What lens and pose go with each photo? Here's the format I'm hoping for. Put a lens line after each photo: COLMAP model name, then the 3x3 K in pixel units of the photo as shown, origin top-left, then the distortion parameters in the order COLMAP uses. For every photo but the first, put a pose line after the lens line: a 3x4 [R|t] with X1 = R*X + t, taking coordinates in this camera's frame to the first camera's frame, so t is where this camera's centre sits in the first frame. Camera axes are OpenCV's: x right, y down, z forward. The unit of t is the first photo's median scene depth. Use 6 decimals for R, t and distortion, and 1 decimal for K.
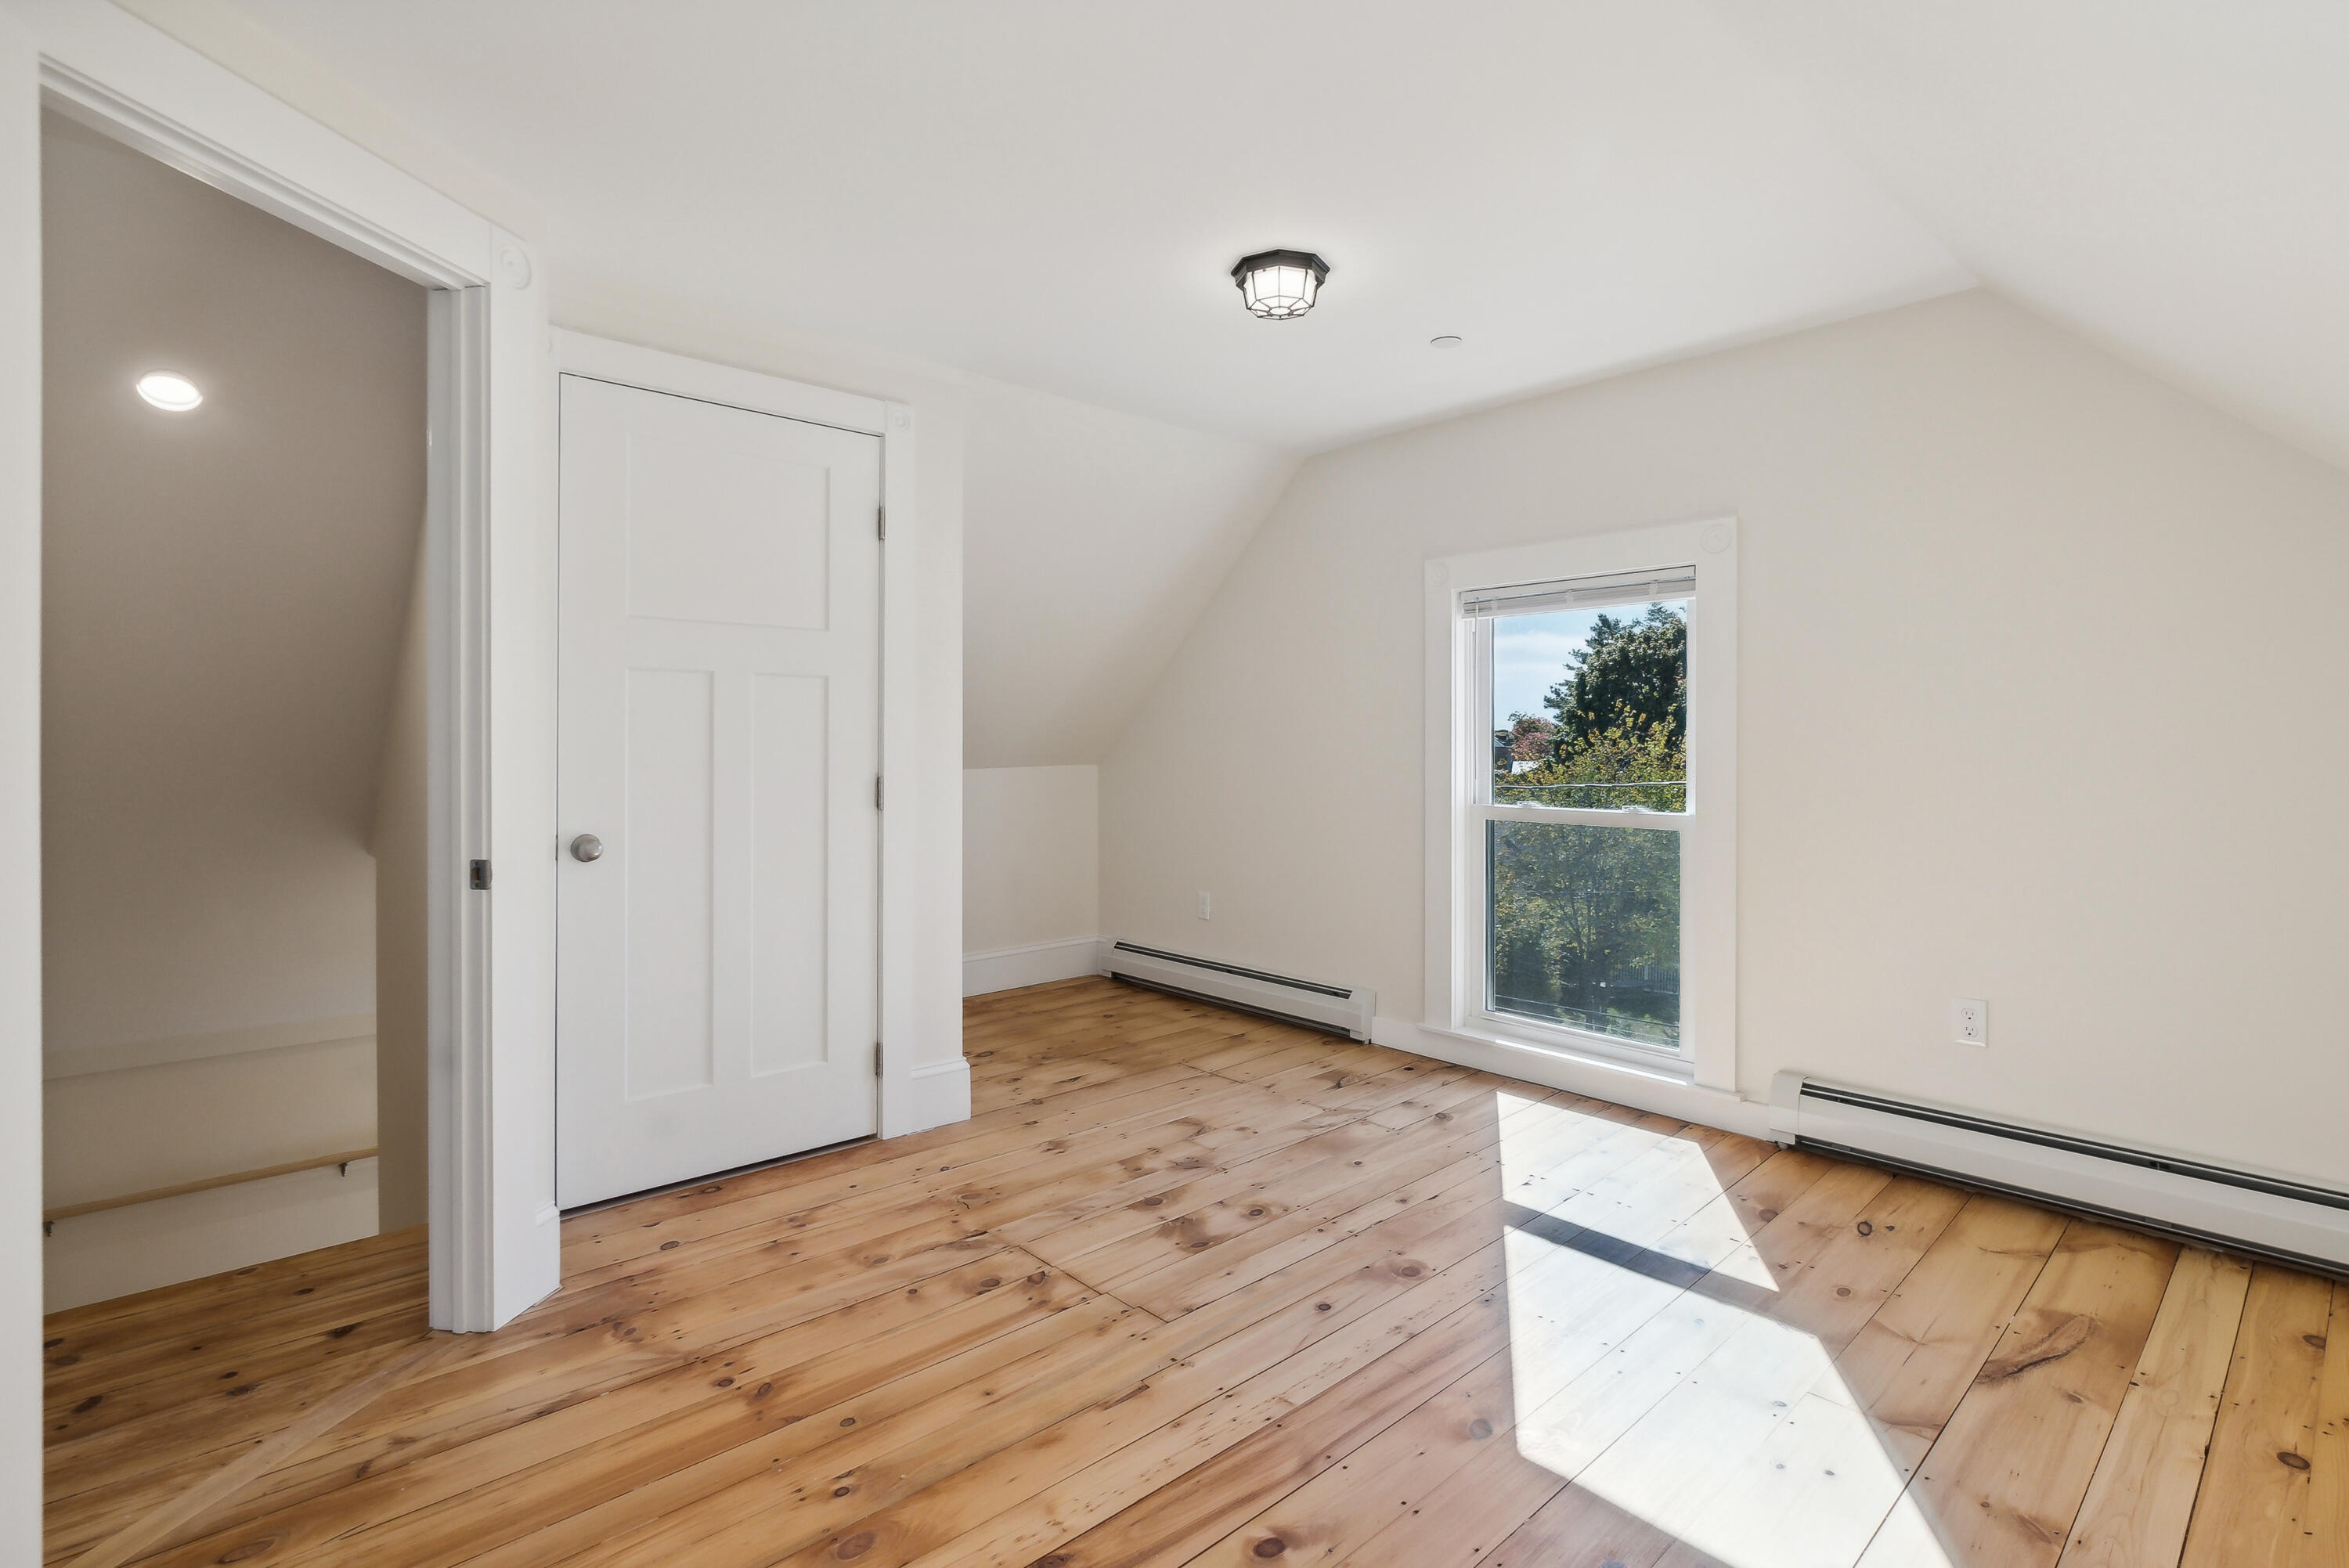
lens RADIAL K [[1077.4, 0, 1171.2], [0, 1077.4, 762.1], [0, 0, 1]] dist [-0.023095, 0.013827]
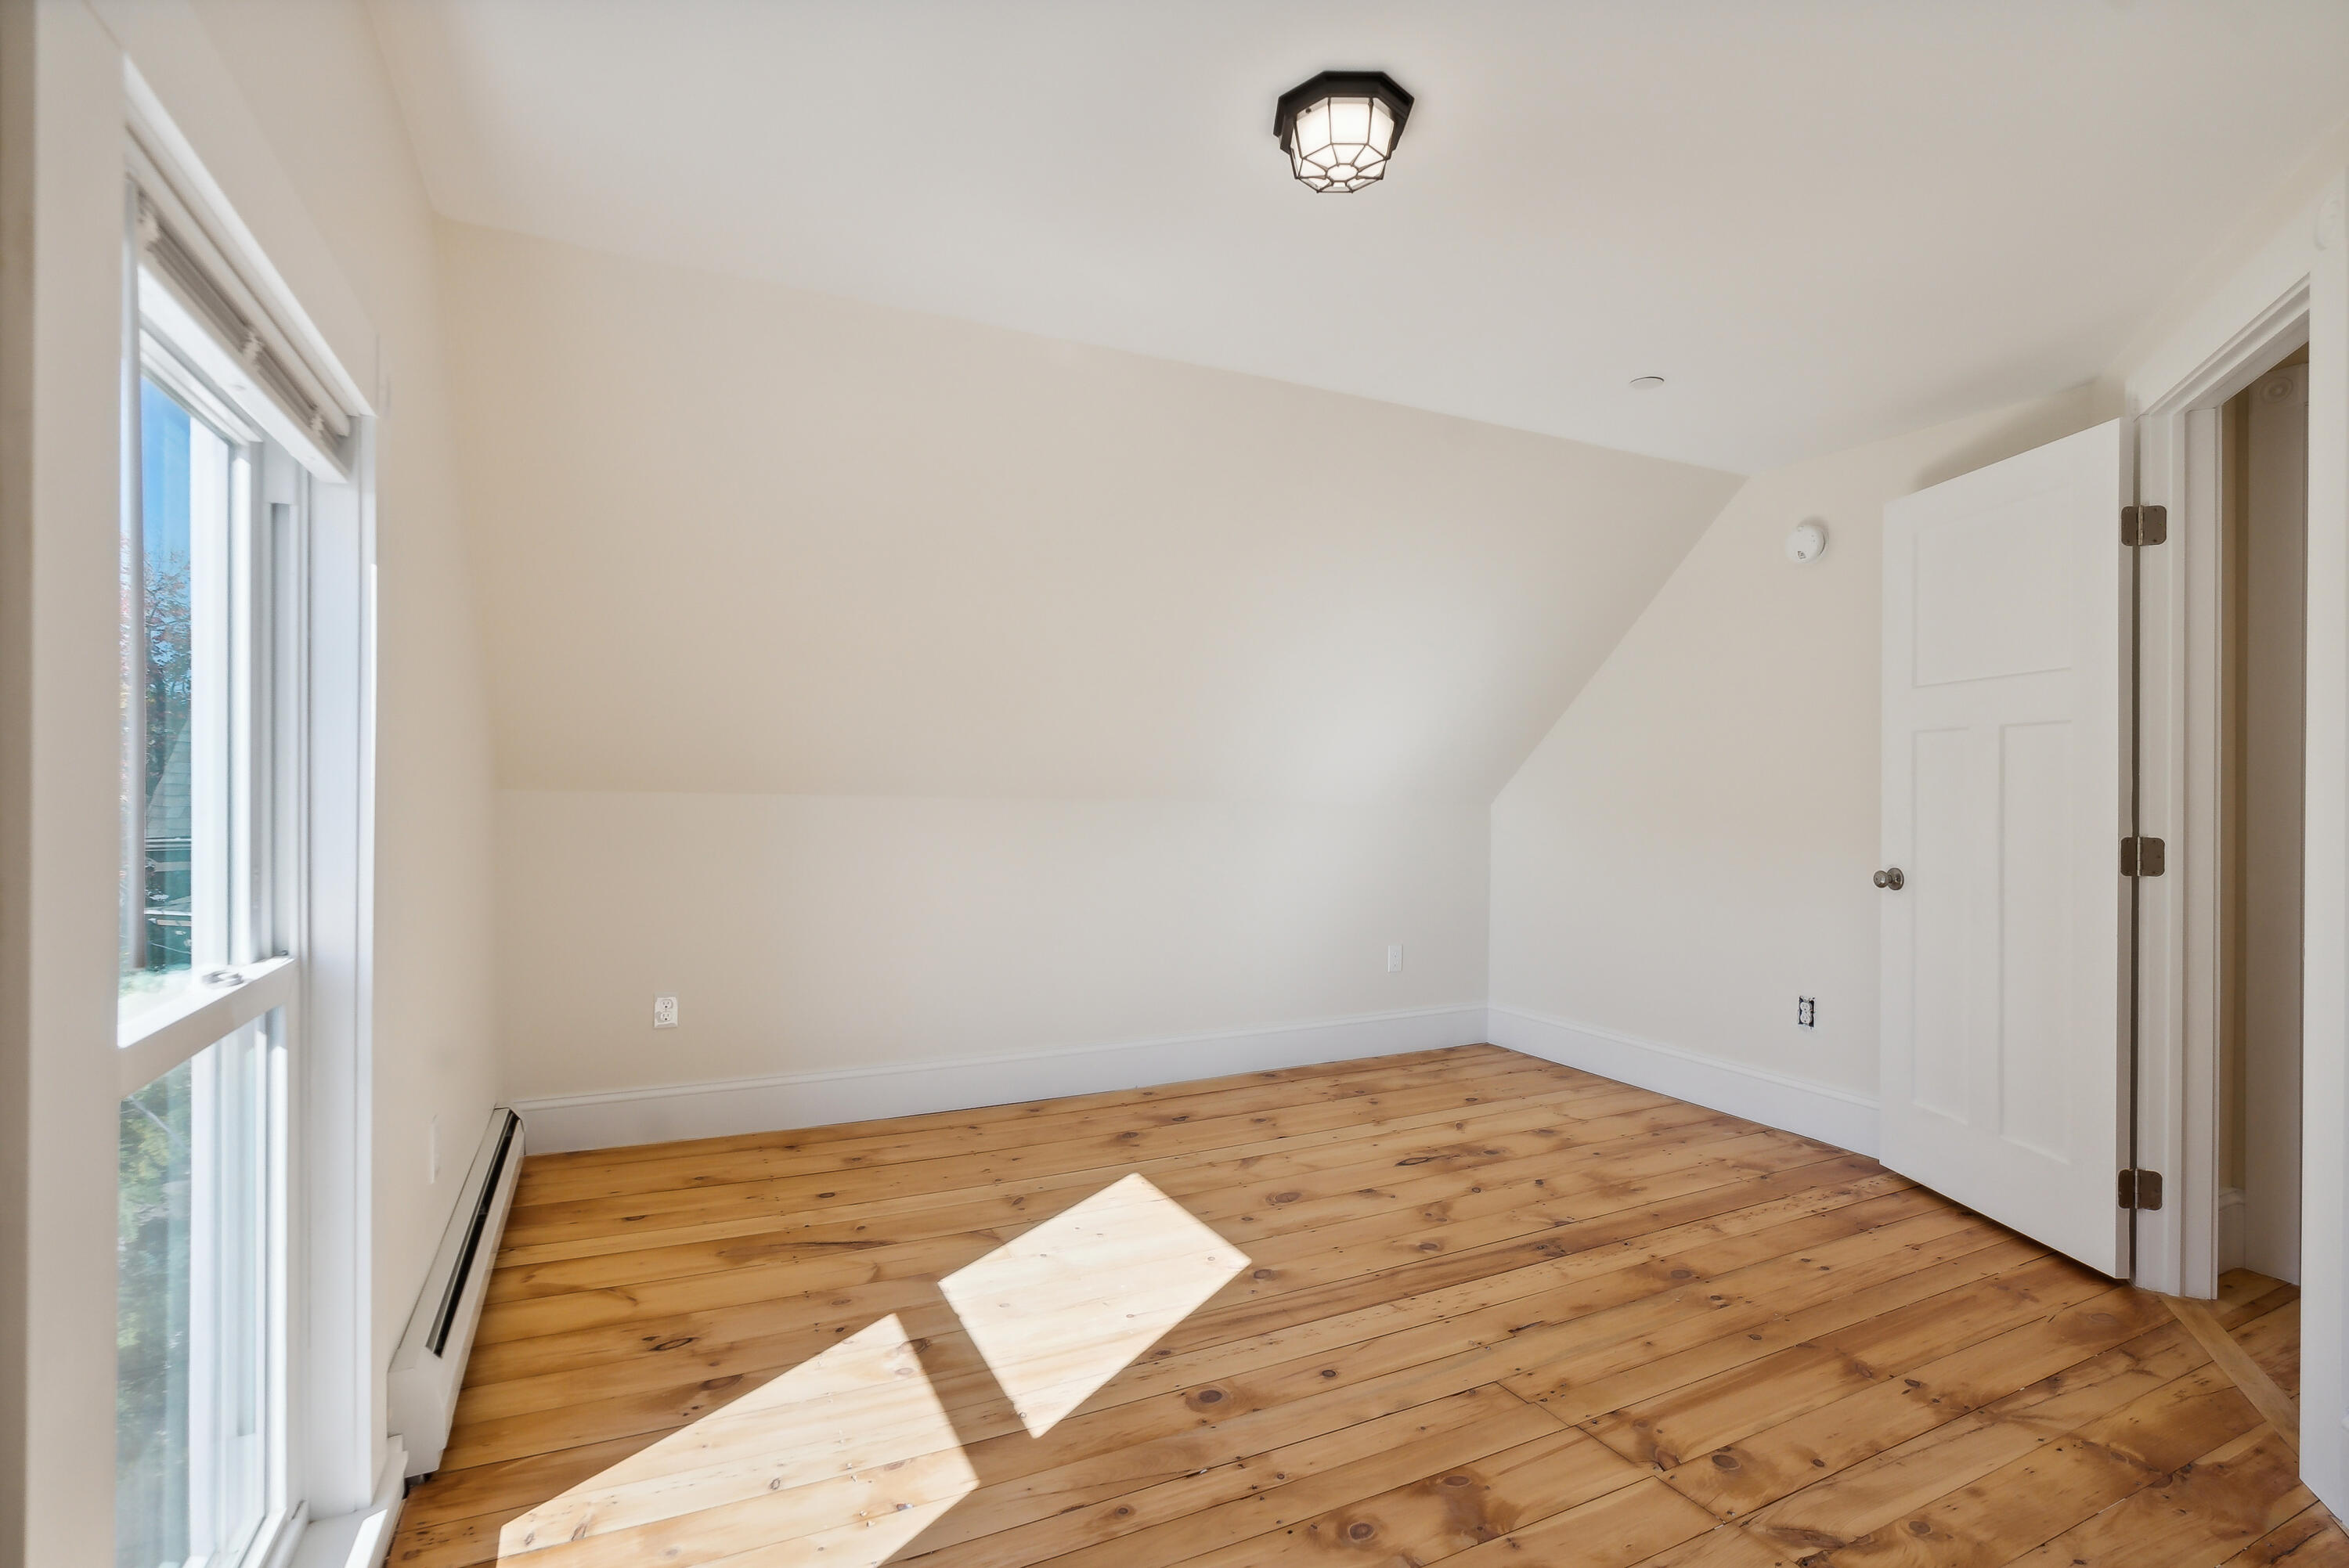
lens RADIAL K [[1077.4, 0, 1171.2], [0, 1077.4, 762.1], [0, 0, 1]] dist [-0.023095, 0.013827]
pose [[-0.964860, 0.000071, 0.262763, 0.026640], [-0.000419, 0.999998, -0.001809, -0.050110], [-0.262762, -0.001855, -0.964859, 2.096262]]
